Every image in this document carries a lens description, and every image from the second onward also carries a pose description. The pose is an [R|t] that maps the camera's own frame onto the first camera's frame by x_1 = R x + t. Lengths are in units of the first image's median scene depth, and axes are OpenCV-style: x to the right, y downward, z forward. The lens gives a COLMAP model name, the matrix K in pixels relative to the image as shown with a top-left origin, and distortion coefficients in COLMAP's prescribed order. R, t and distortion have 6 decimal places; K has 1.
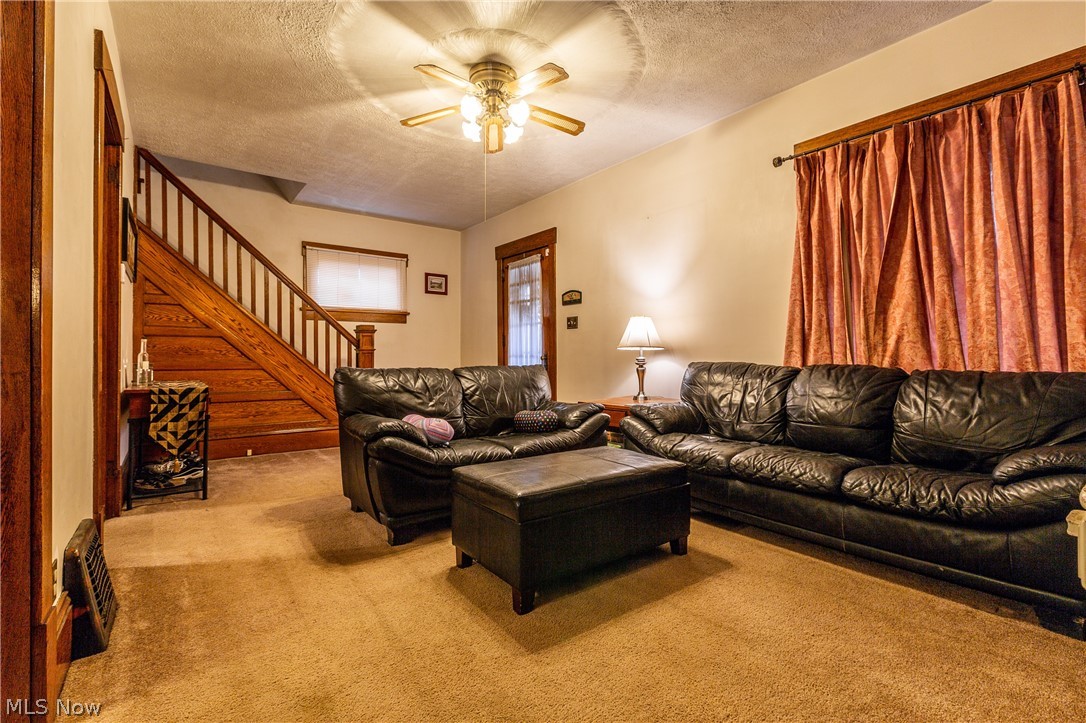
lens RADIAL K [[480.4, 0, 543.0], [0, 480.4, 361.5], [0, 0, 1]] dist [-0.001136, -0.000196]
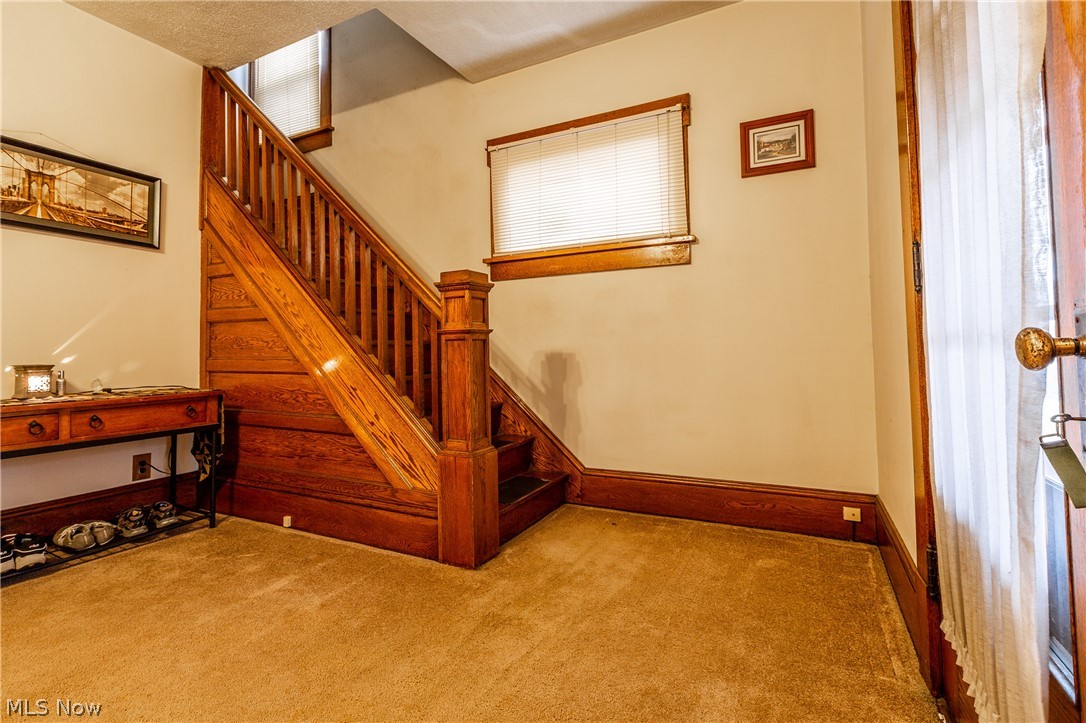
lens RADIAL K [[513.2, 0, 543.9], [0, 513.2, 328.5], [0, 0, 1]] dist [-0.001316, -0.000165]
pose [[0.435767, -0.036985, -0.899299, 0.209301], [0.007602, 0.999271, -0.037413, -0.035633], [0.900028, 0.009467, 0.435730, 3.011381]]
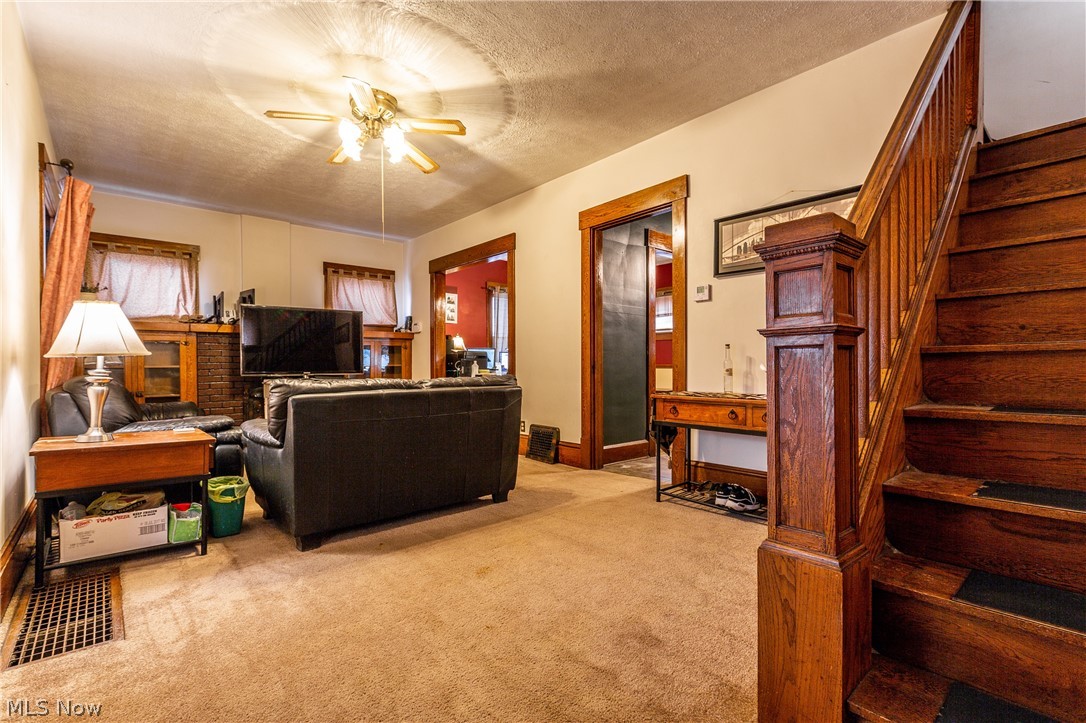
lens RADIAL K [[493.0, 0, 543.0], [0, 493.0, 361.5], [0, 0, 1]] dist [-0.000005, -0.000019]
pose [[-0.997461, 0.001842, -0.071191, -0.814893], [0.001804, 0.999998, 0.000600, -0.035772], [0.071192, 0.000470, -0.997463, 4.258986]]
